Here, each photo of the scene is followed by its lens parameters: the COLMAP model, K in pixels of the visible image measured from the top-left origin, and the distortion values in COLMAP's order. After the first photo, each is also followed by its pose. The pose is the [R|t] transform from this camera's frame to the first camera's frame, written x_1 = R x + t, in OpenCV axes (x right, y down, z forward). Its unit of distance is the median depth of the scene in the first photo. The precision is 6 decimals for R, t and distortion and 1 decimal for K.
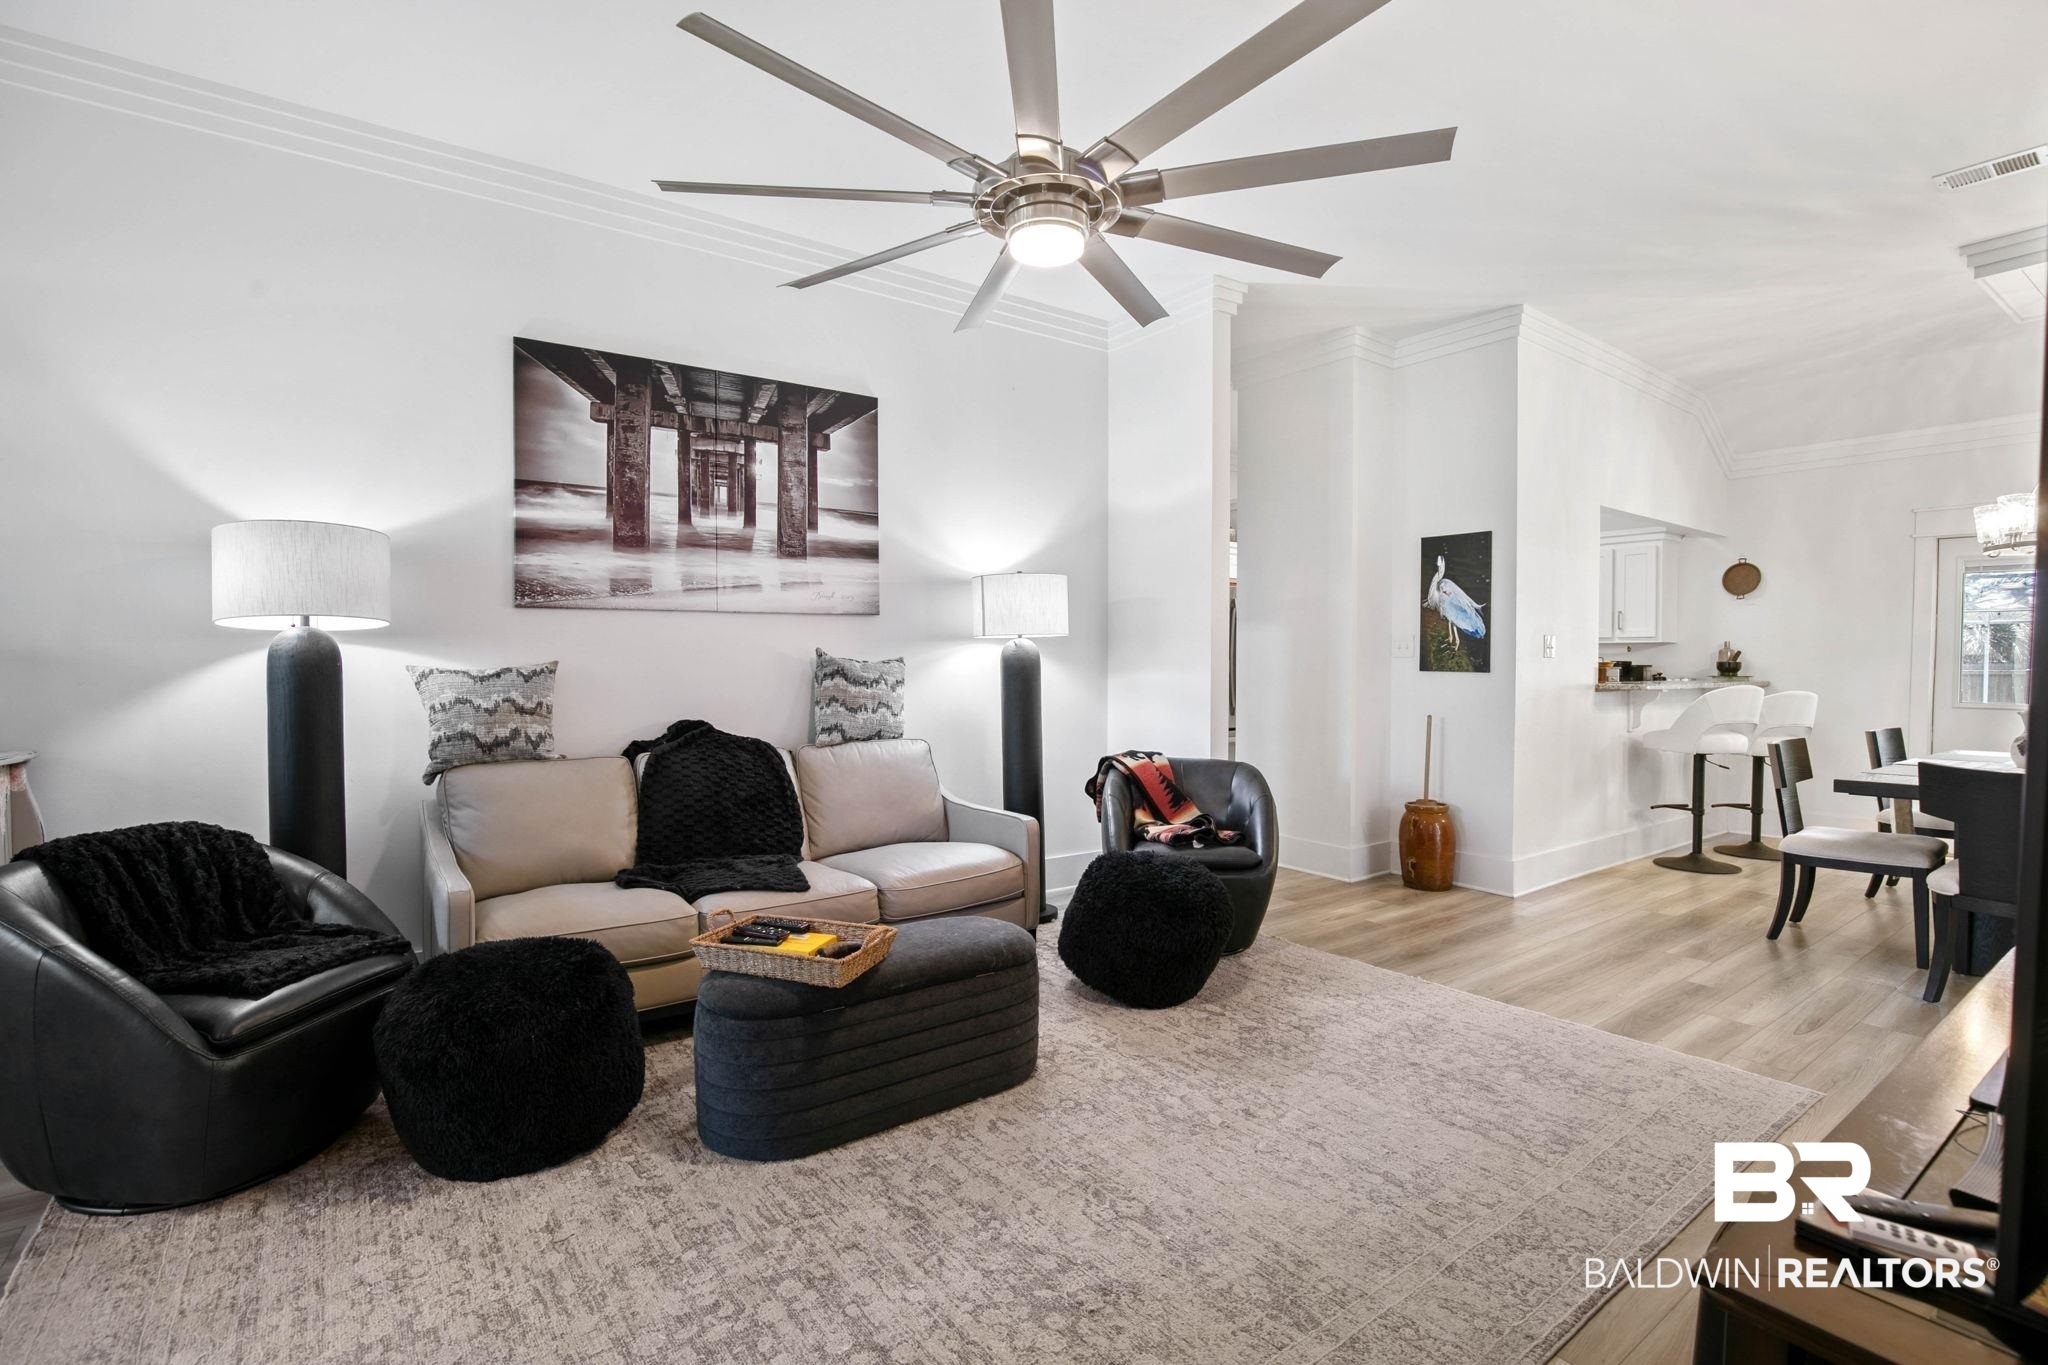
lens RADIAL K [[944.3, 0, 1029.4], [0, 944.3, 671.9], [0, 0, 1]] dist [0.002153, 0.000512]
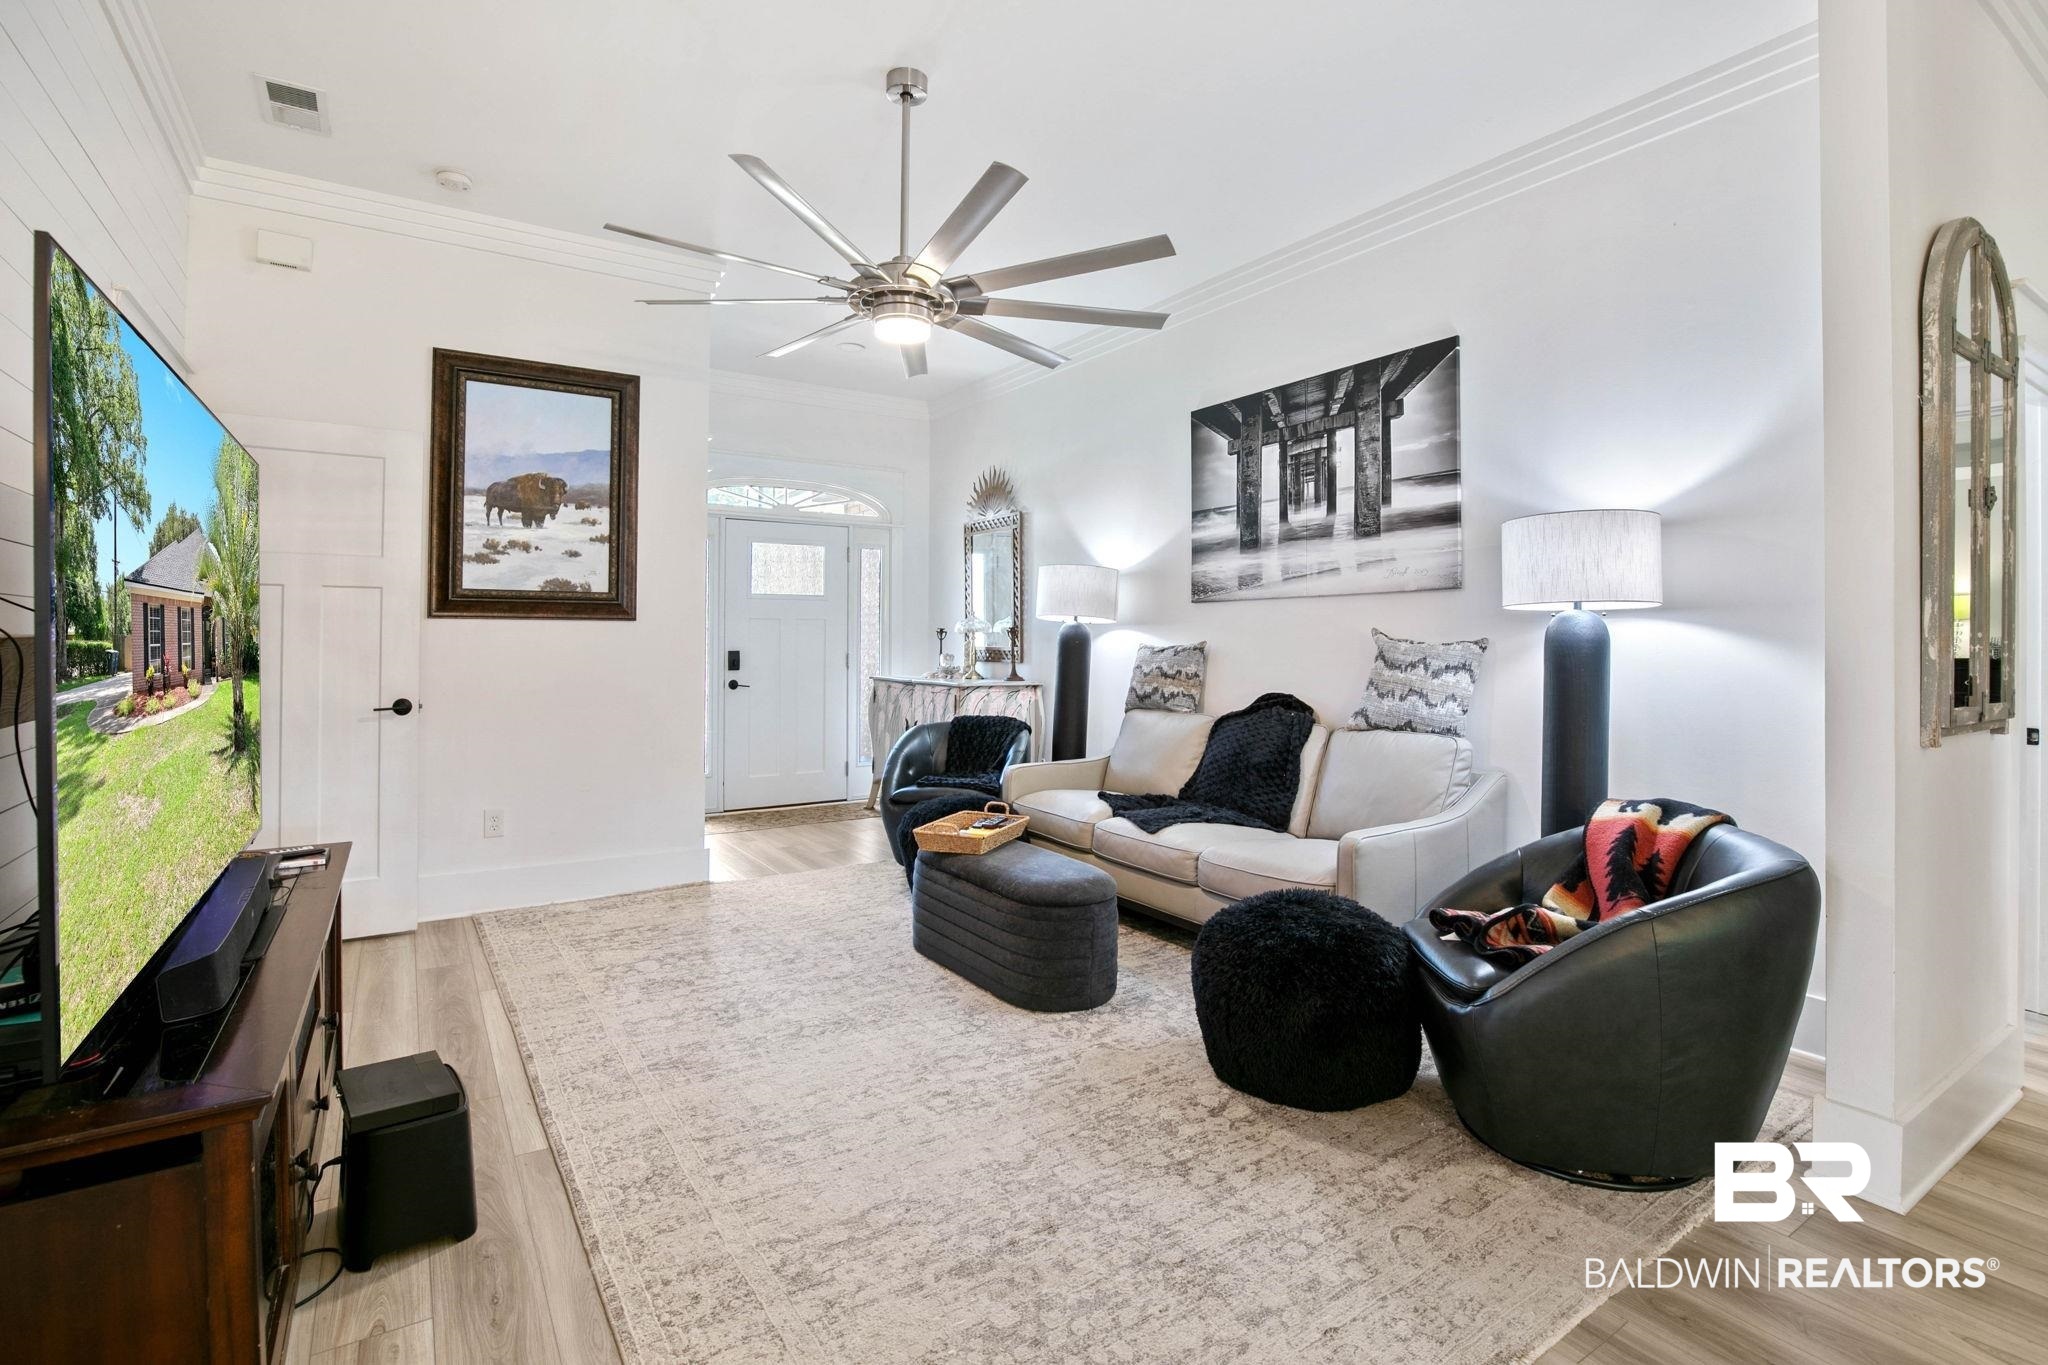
lens RADIAL K [[944.3, 0, 1010.4], [0, 944.3, 635.9], [0, 0, 1]] dist [0.002153, 0.000512]
pose [[-0.045038, 0.001006, -0.998985, 0.803363], [-0.012316, 0.999923, 0.001563, -0.016005], [0.998909, 0.012374, -0.045022, 0.722613]]
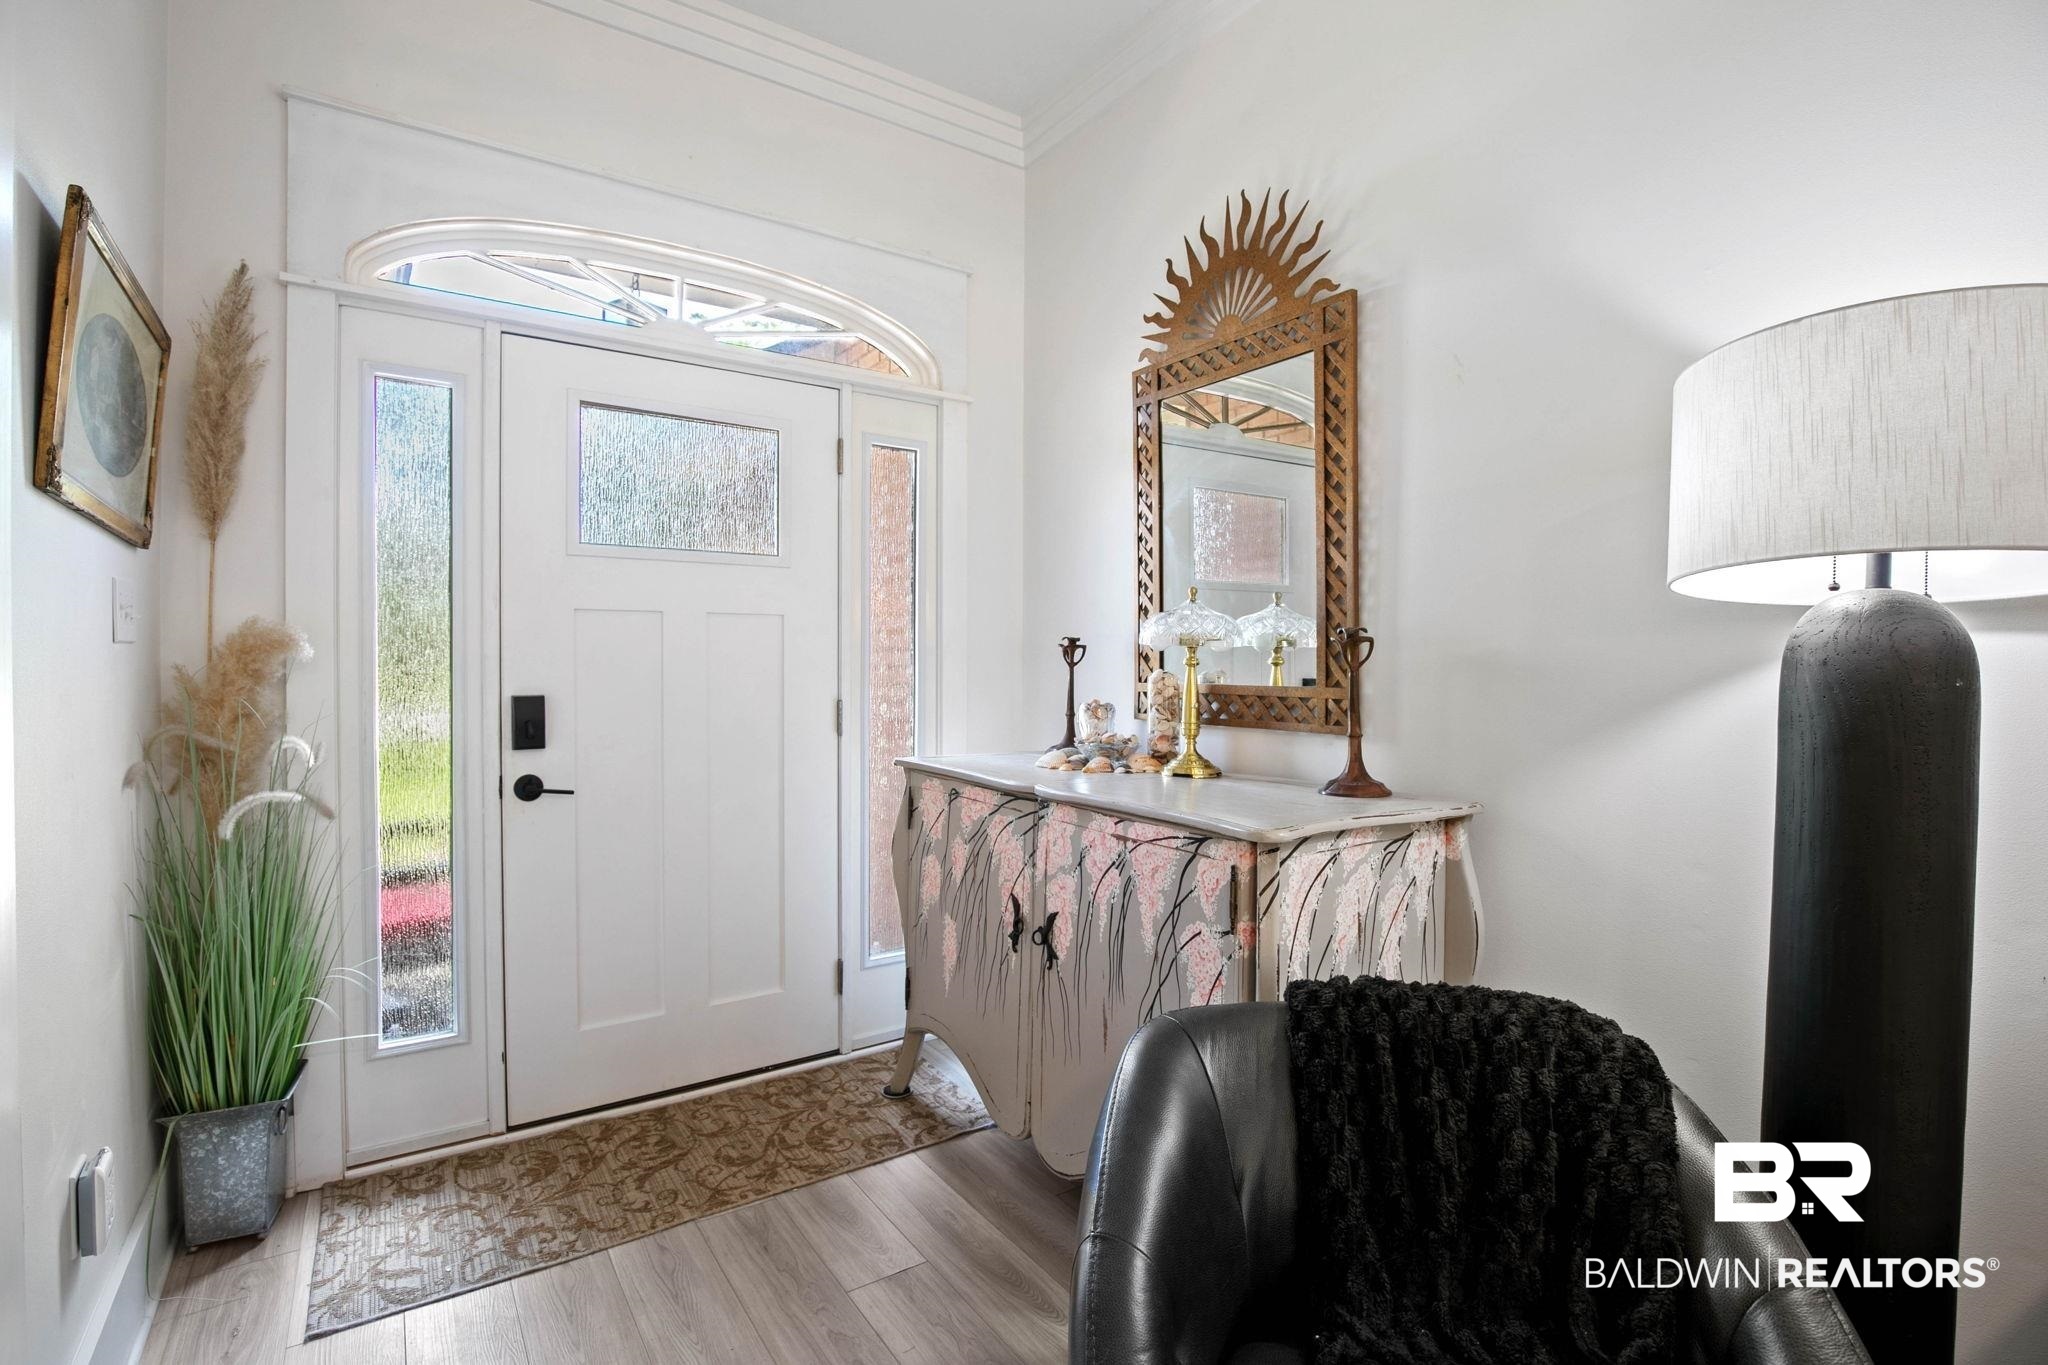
lens RADIAL K [[944.3, 0, 1023.2], [0, 944.3, 676.9], [0, 0, 1]] dist [0.002153, 0.000512]
pose [[-0.021398, 0.018770, -0.999595, -0.266986], [-0.013360, 0.999729, 0.019058, -0.009214], [0.999682, 0.013763, -0.021142, 0.485668]]
